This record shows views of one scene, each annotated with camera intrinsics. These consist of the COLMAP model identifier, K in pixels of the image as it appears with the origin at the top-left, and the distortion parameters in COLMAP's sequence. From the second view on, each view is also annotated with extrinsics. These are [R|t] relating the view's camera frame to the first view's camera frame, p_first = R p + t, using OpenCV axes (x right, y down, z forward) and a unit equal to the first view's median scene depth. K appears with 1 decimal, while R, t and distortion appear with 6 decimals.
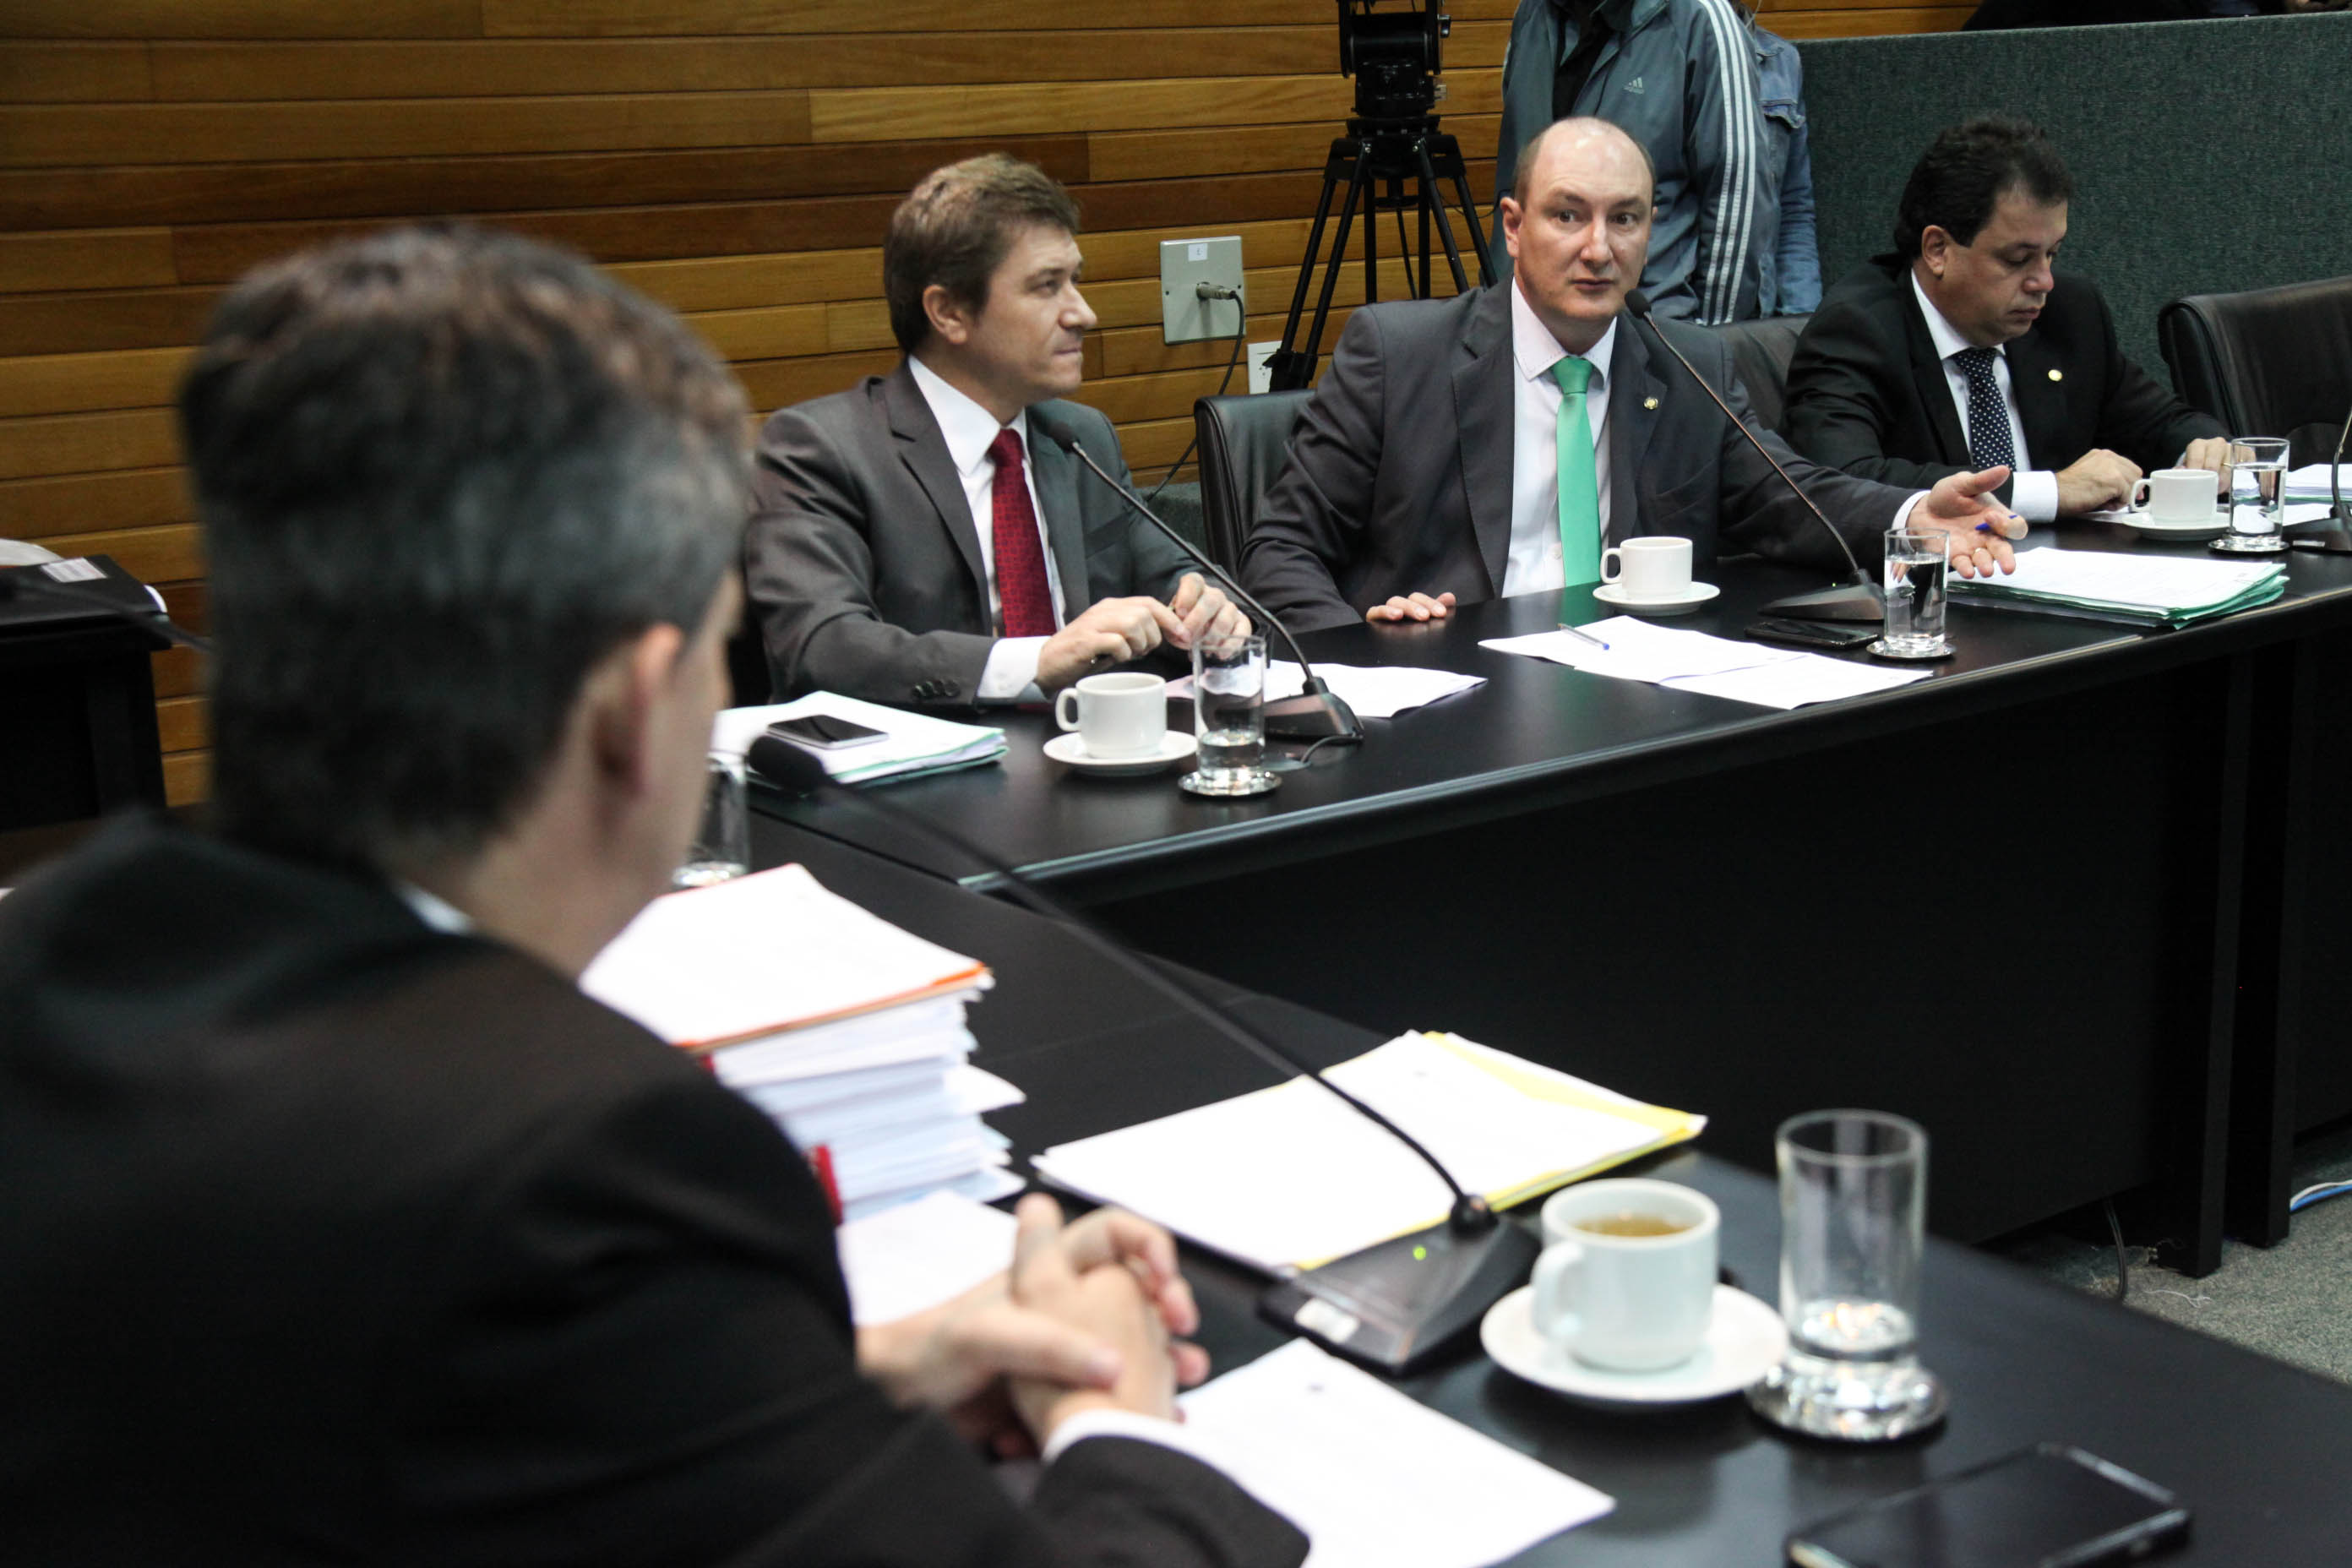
lens RADIAL K [[3113.1, 0, 1207.2], [0, 3113.1, 832.7], [0, 0, 1]] dist [0.031104, 0.238146]
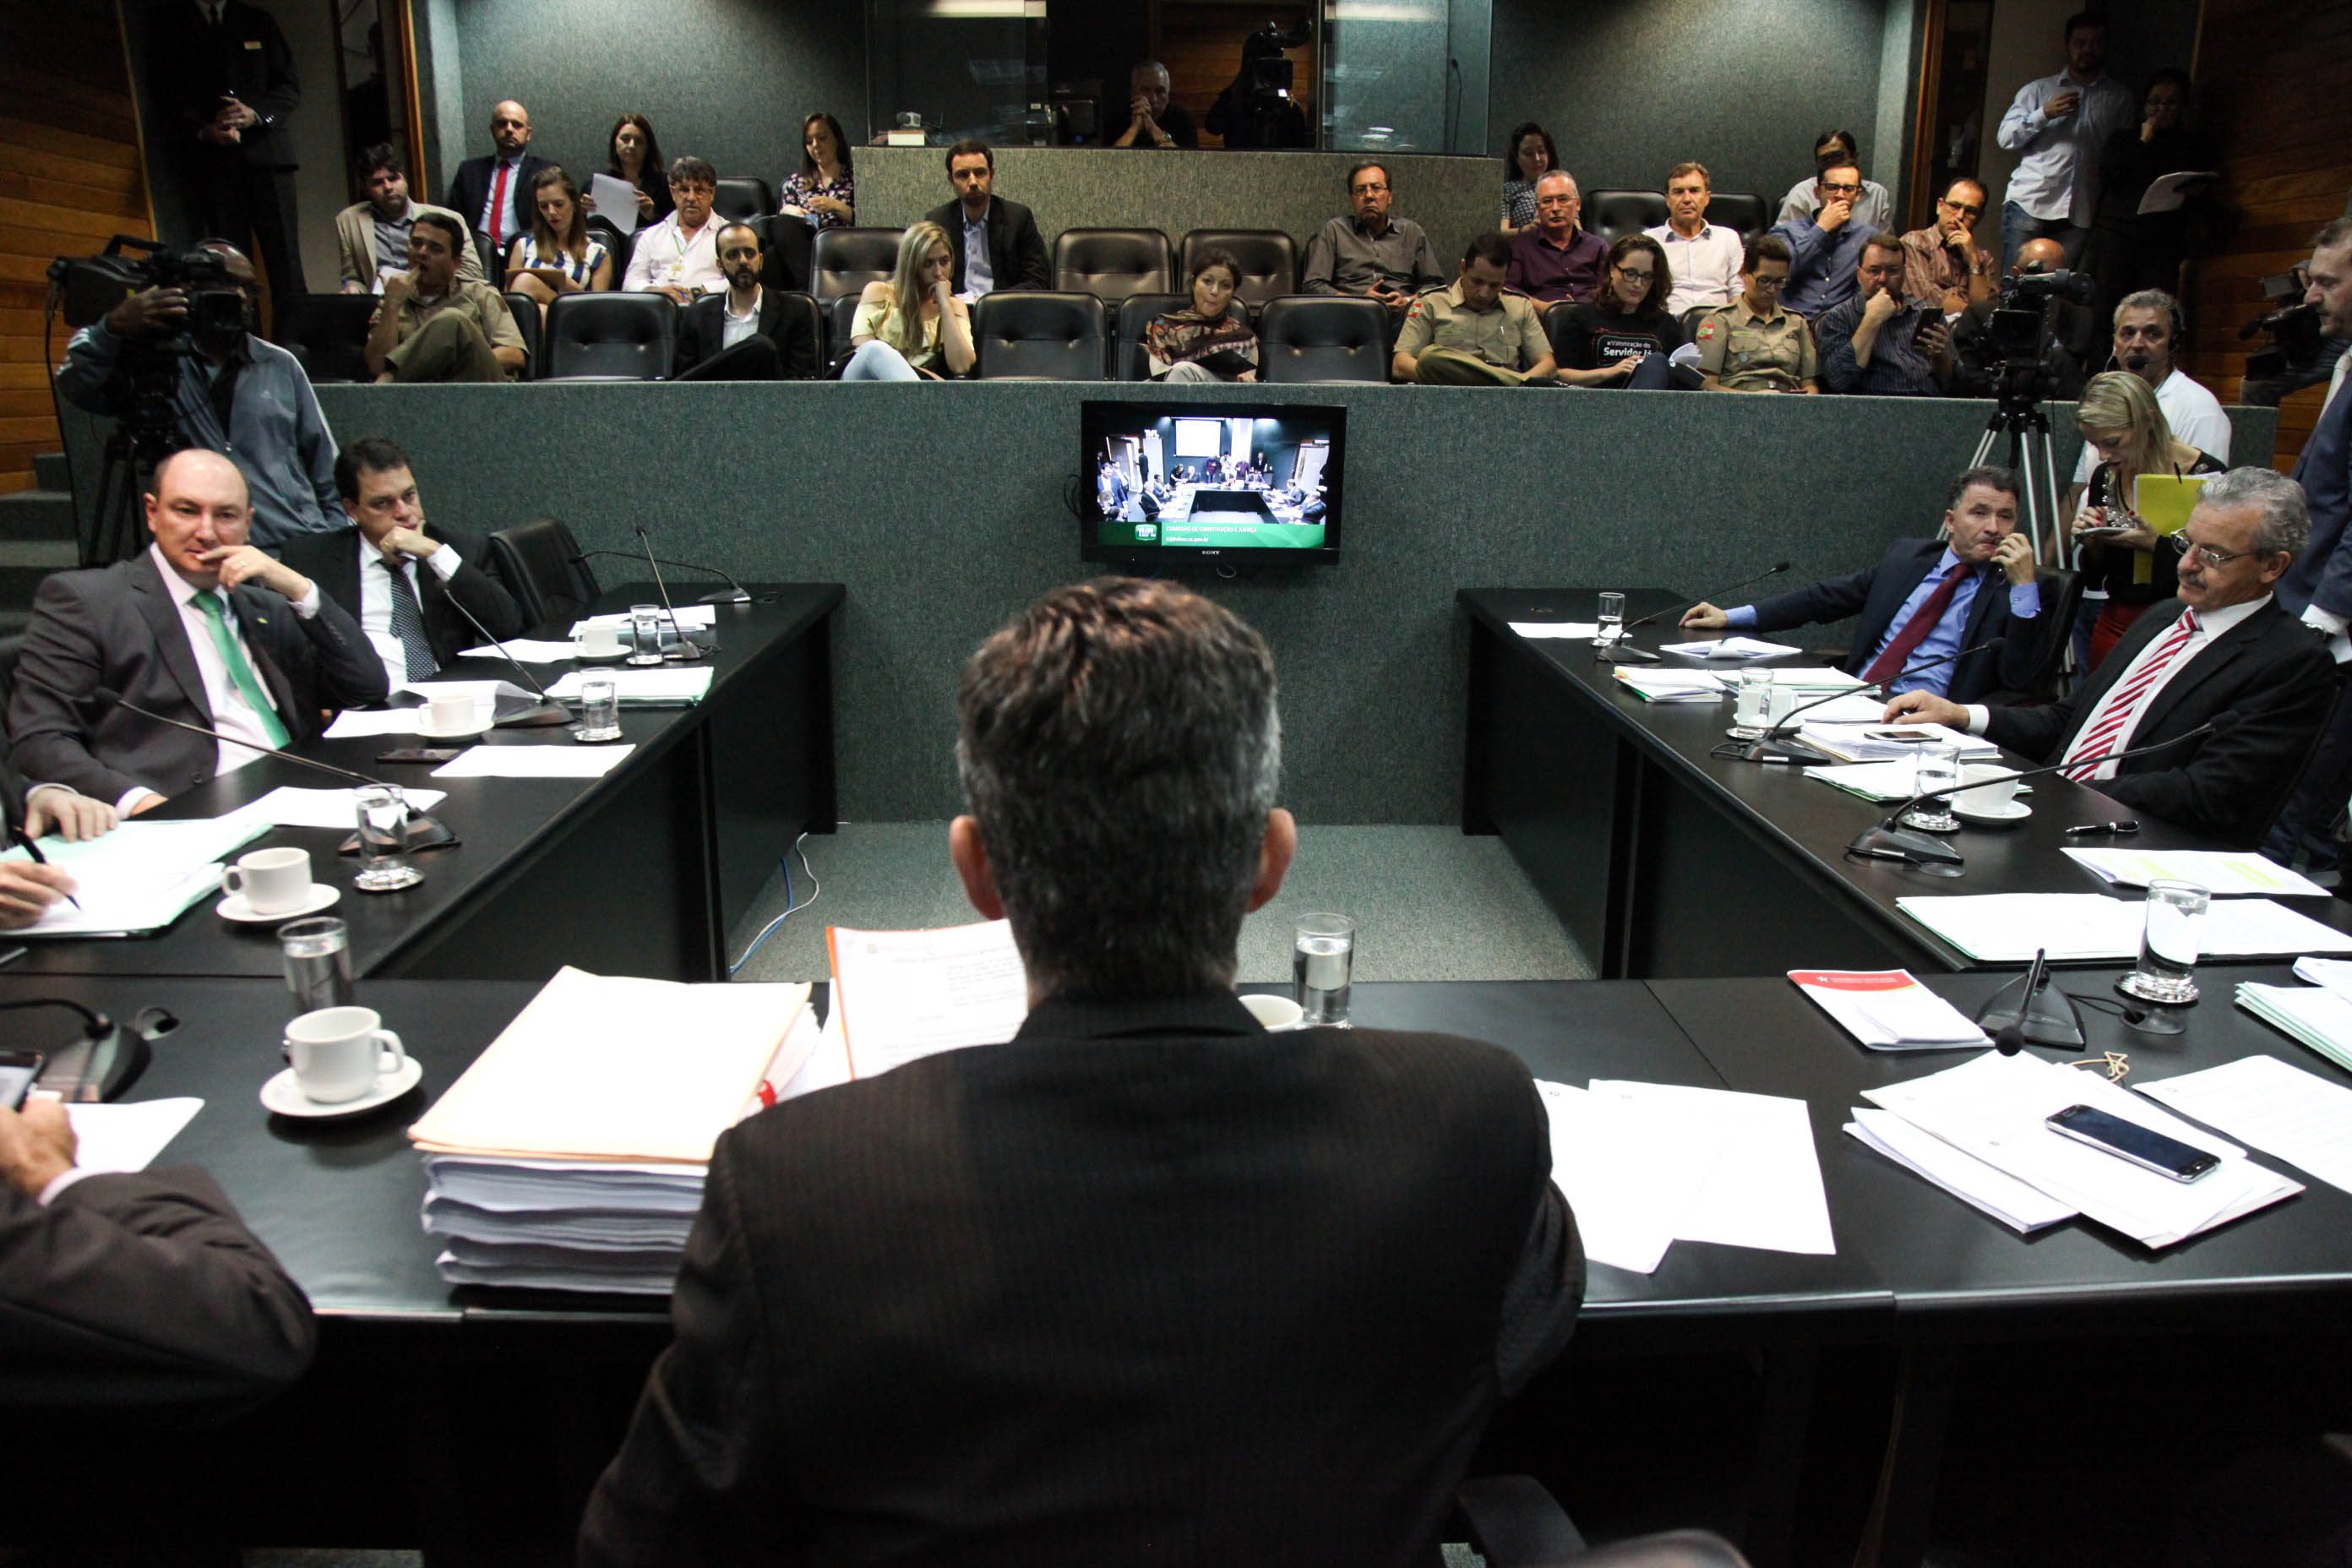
lens RADIAL K [[1621.7, 0, 1220.3], [0, 1621.7, 803.5], [0, 0, 1]] dist [-0.124558, 0.073631]
pose [[0.557981, -0.179792, 0.810143, -0.260908], [0.162851, 0.980989, 0.105544, -0.045593], [-0.813718, 0.073041, 0.576653, 0.125669]]
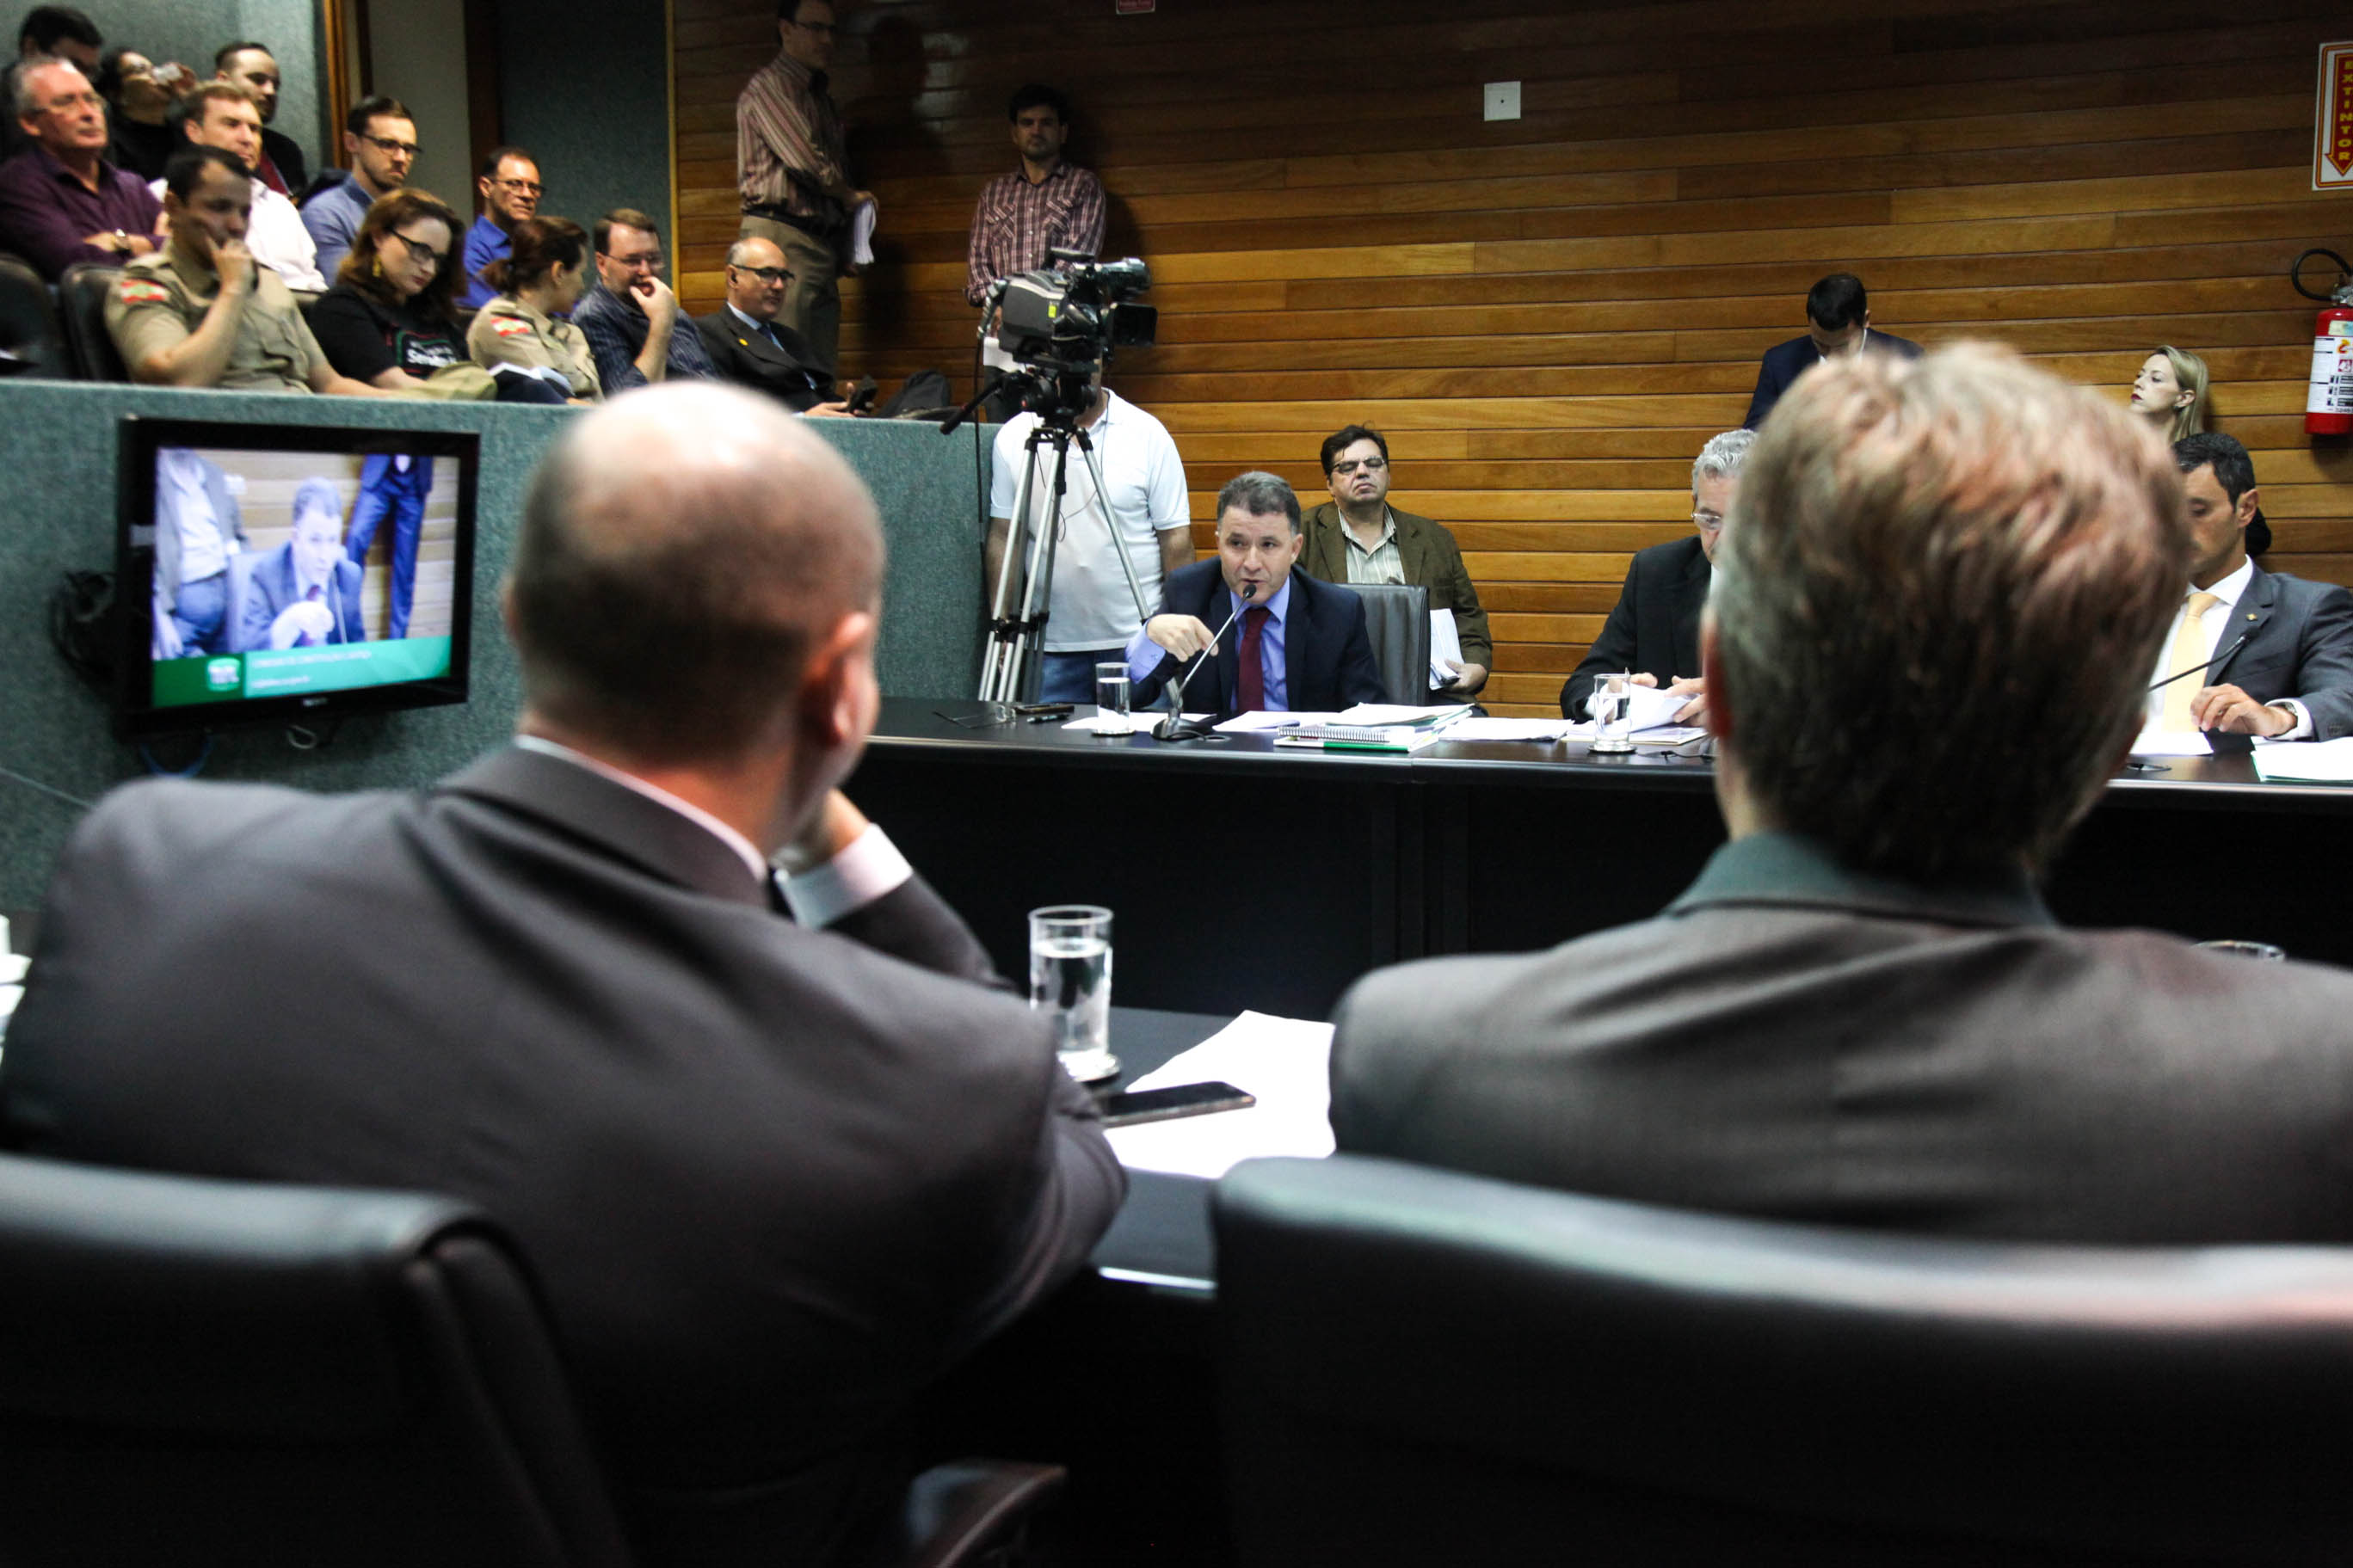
lens RADIAL K [[2305.1, 0, 1206.4], [0, 2305.1, 787.2], [0, 0, 1]] dist [0.016196, 0.016070]
pose [[-0.533319, -0.073435, 0.842721, -0.233302], [0.220491, 0.949720, 0.222297, -0.196166], [-0.816673, 0.304367, -0.490312, 0.976207]]
